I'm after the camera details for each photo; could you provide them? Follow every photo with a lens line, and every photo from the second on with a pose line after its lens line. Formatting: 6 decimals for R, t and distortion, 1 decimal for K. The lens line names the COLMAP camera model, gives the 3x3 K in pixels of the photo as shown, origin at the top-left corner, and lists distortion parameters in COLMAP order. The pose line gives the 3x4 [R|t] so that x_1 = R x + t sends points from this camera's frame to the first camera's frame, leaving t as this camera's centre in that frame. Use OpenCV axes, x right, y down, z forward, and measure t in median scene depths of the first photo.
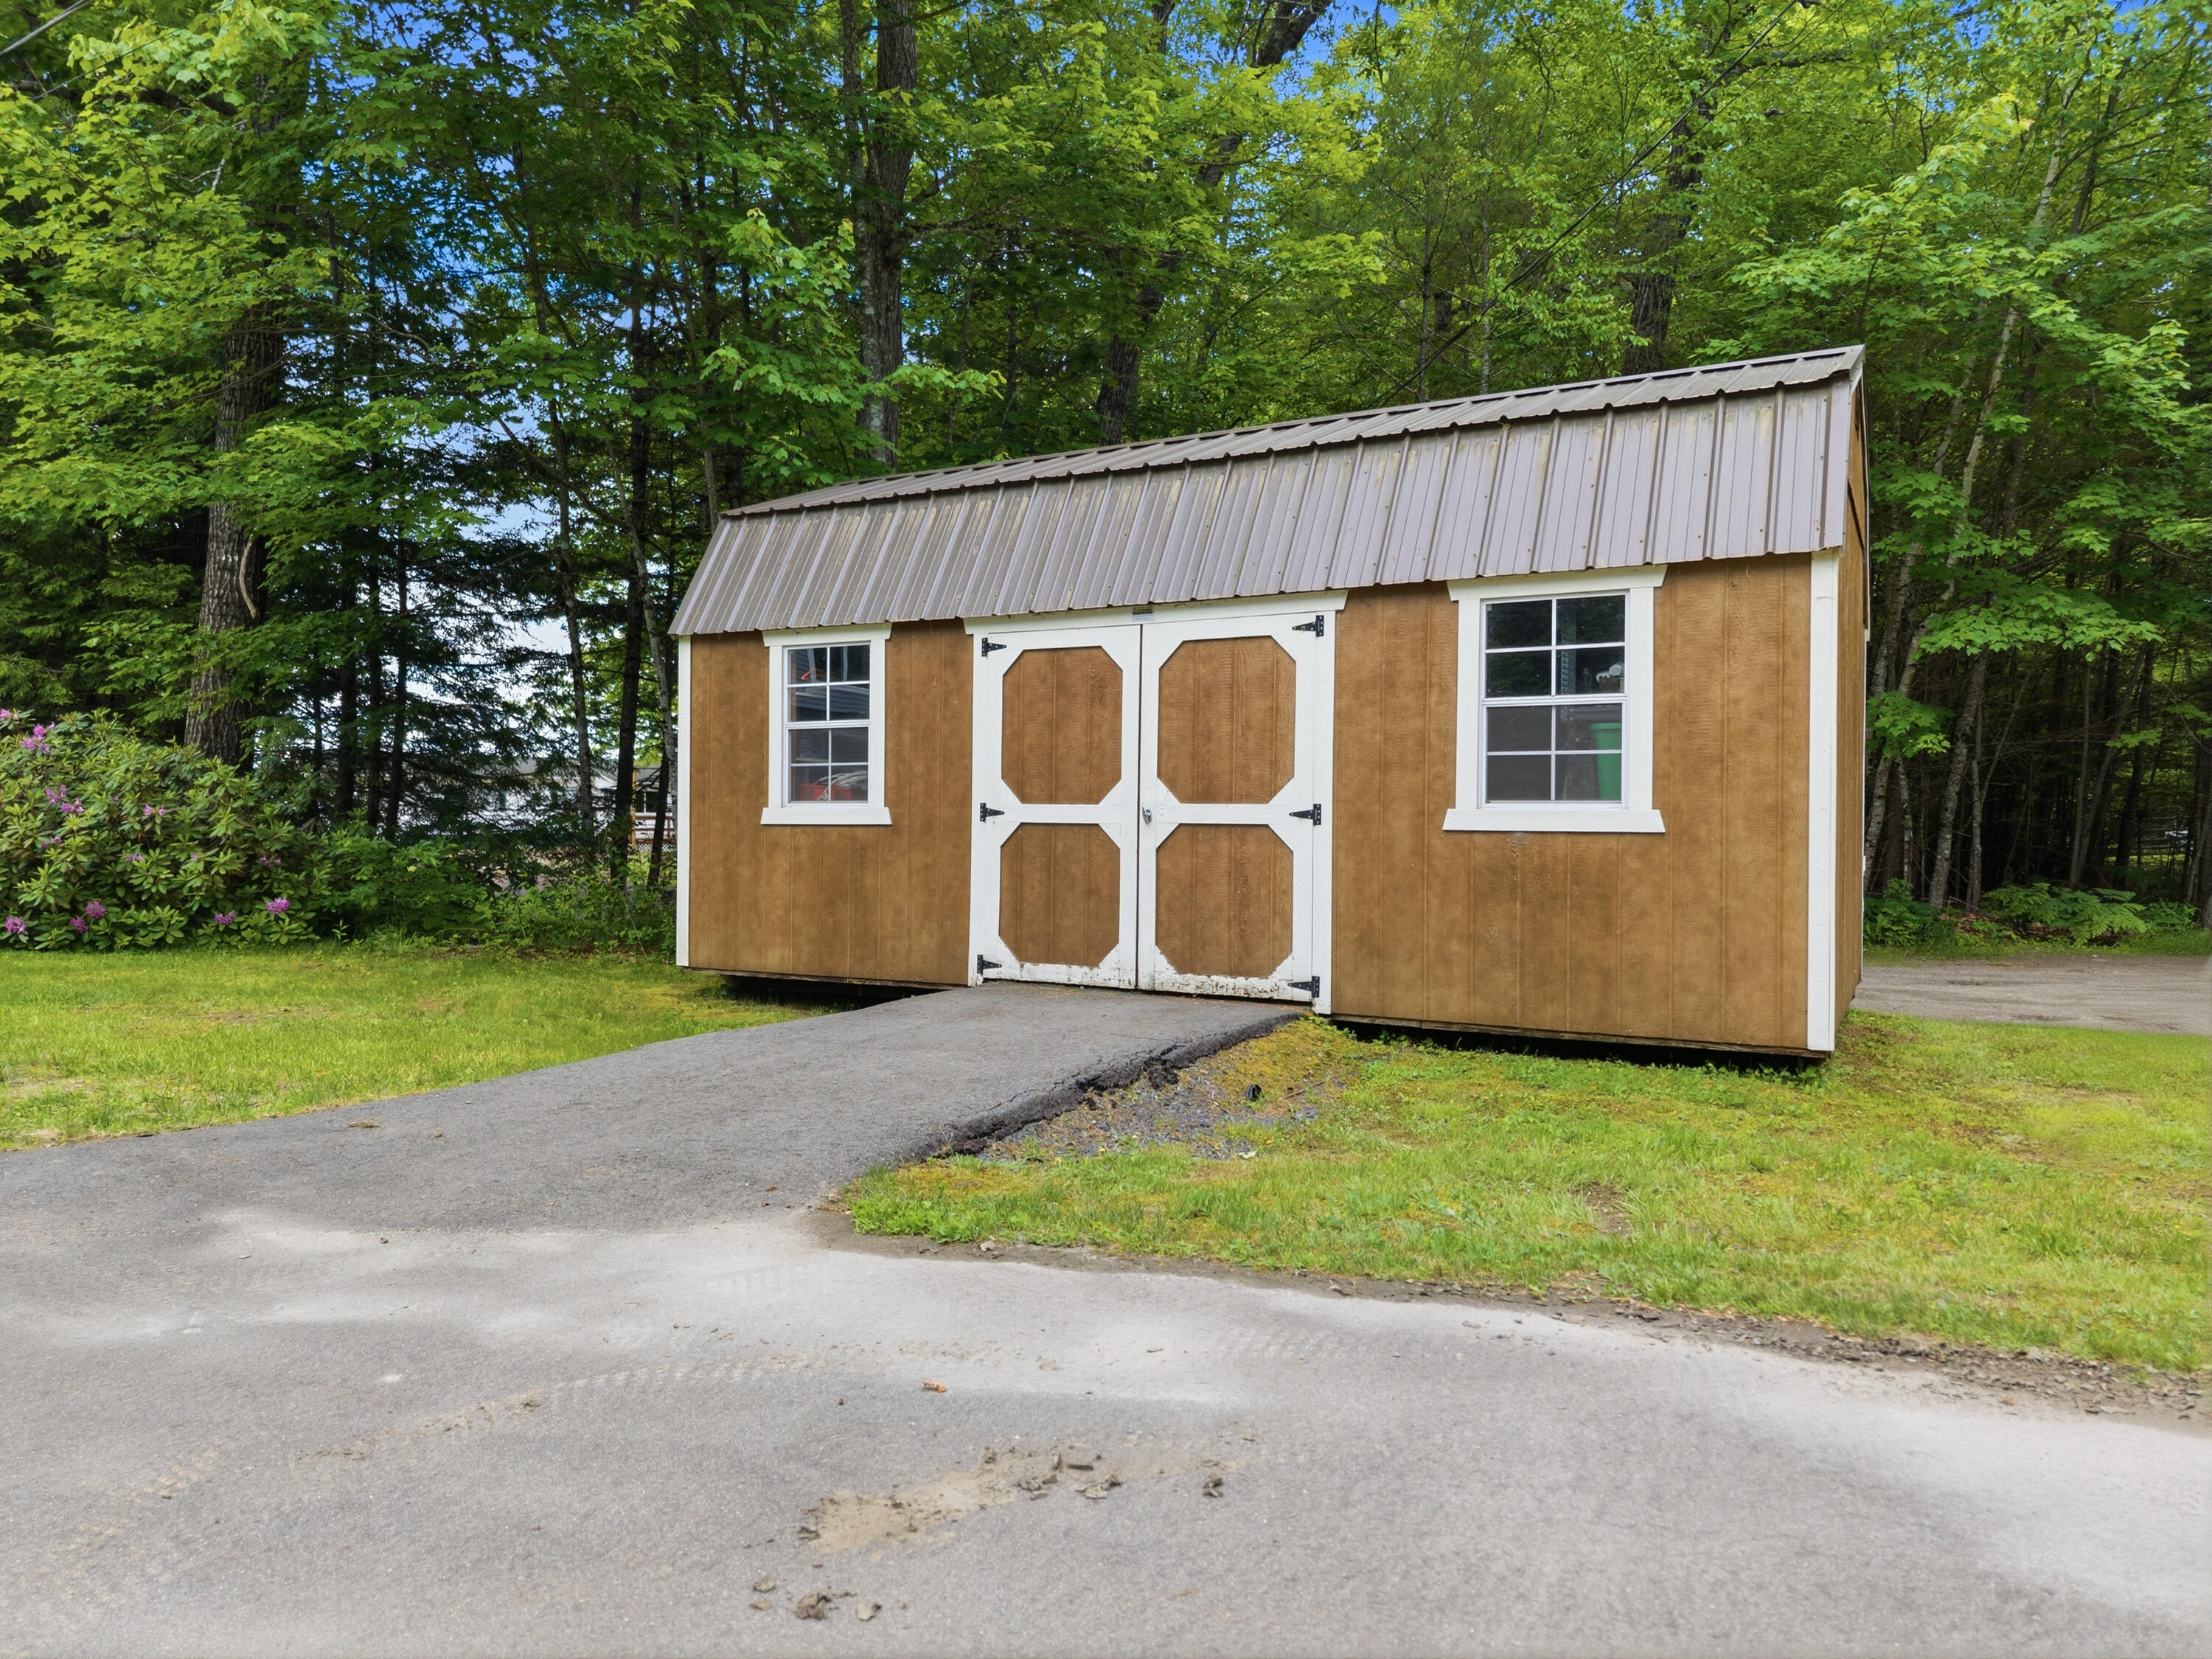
lens RADIAL K [[1500.9, 0, 1139.0], [0, 1500.9, 834.1], [0, 0, 1]] dist [0.013228, -0.001310]
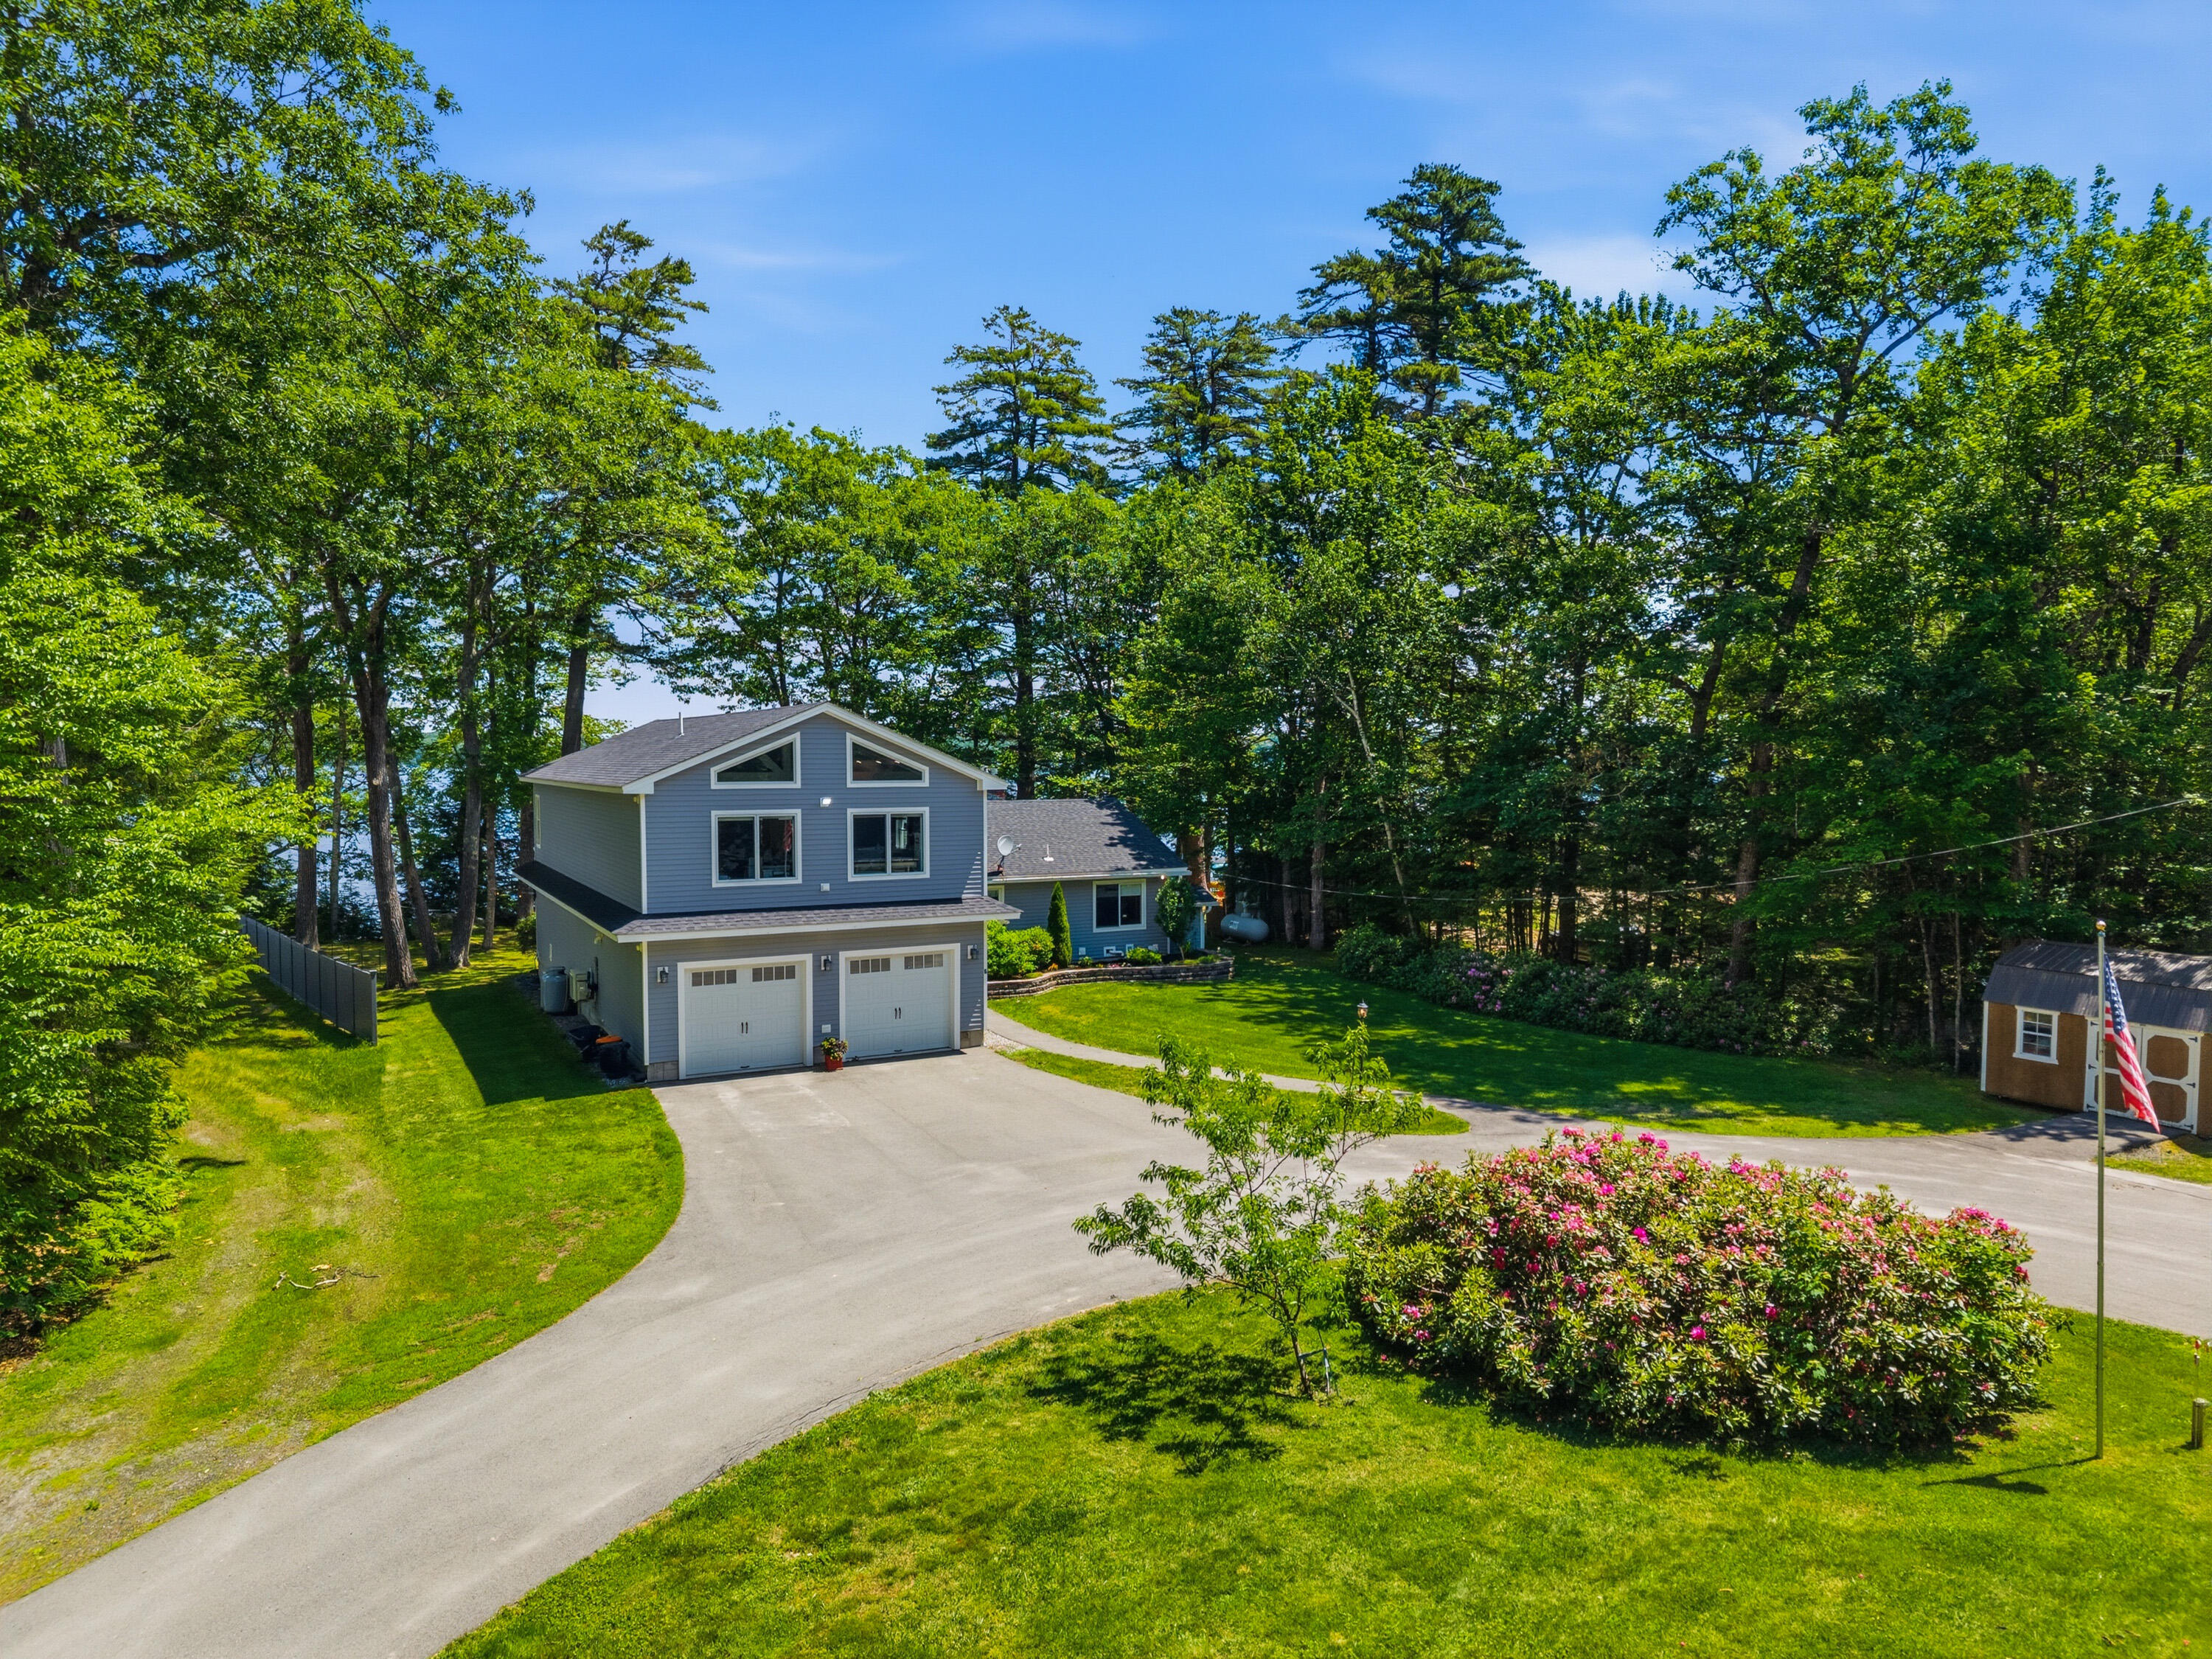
lens RADIAL K [[1501.0, 0, 1106.0], [0, 1501.0, 829.5], [0, 0, 1]] dist [-0.005380, -0.007137]
pose [[0.841469, 0.020112, -0.539931, -0.186519], [0.003364, 0.999093, 0.042458, -0.863648], [0.540295, -0.037543, 0.840638, -3.852556]]
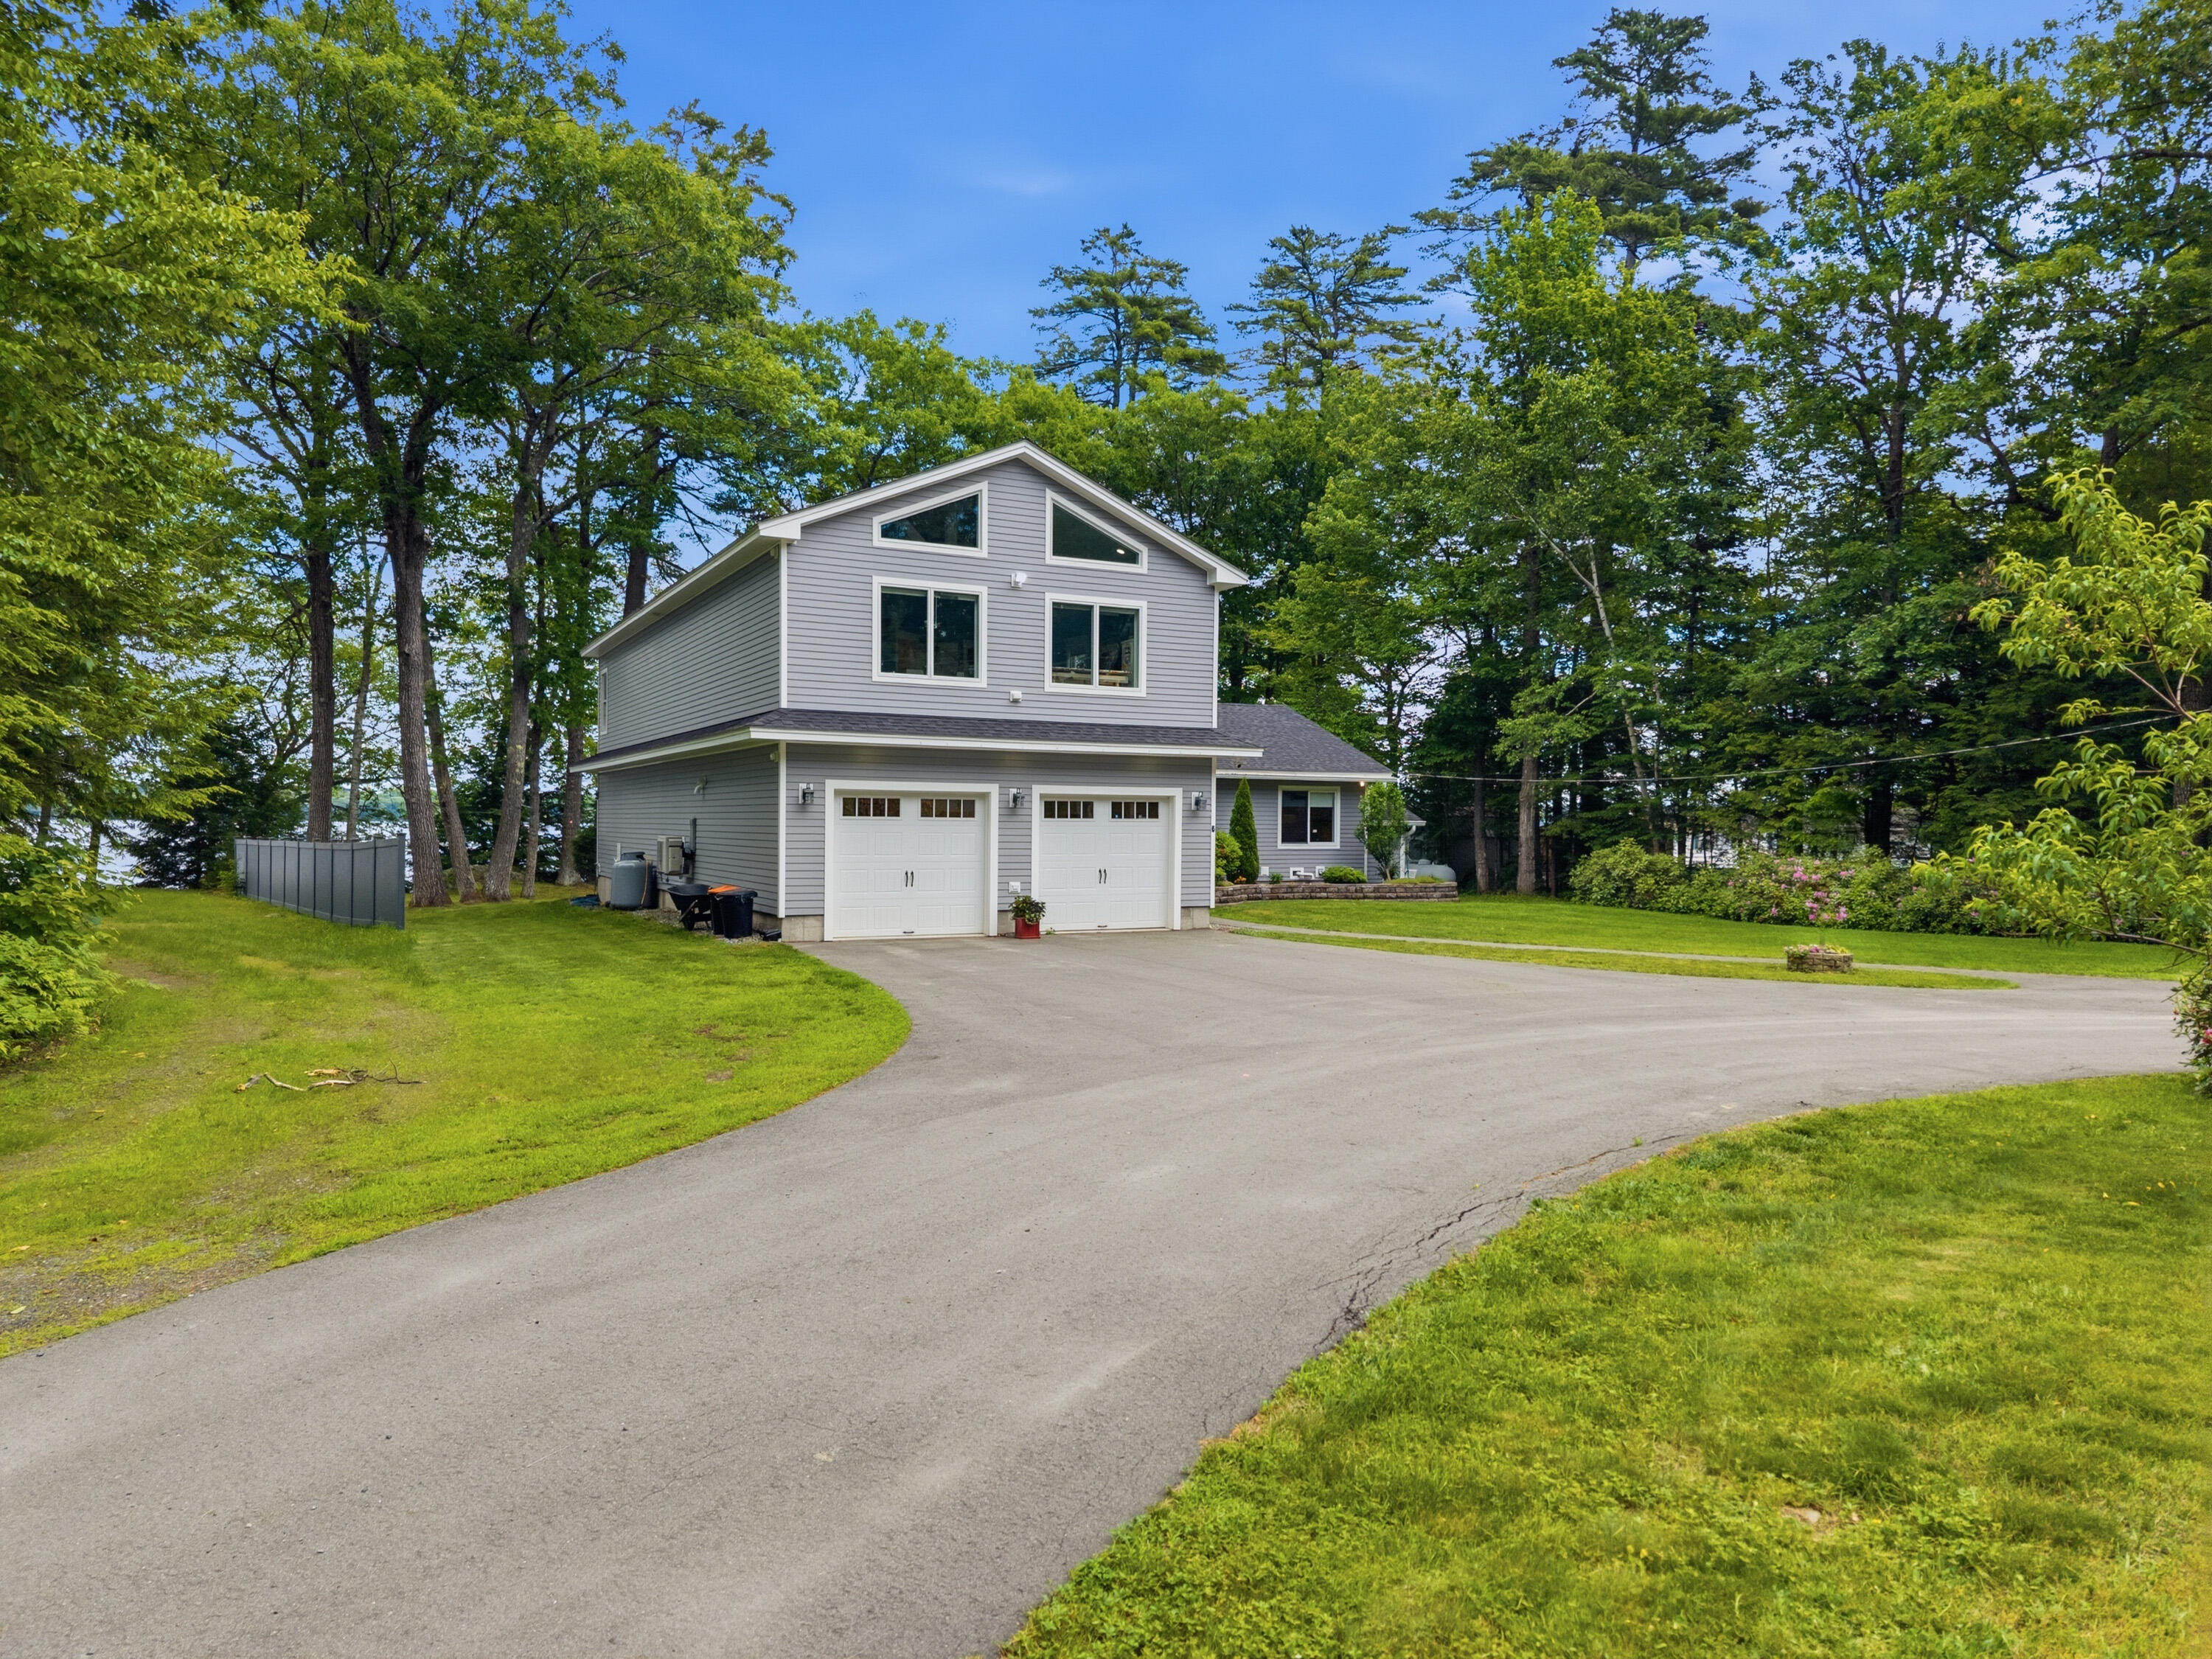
lens RADIAL K [[1498.9, 0, 1078.4], [0, 1498.9, 833.2], [0, 0, 1]] dist [0.008894, -0.000115]
pose [[0.827731, 0.004245, -0.561108, -1.396531], [-0.007016, 0.999972, -0.002785, -0.152917], [0.561081, 0.006242, 0.827738, -3.176077]]
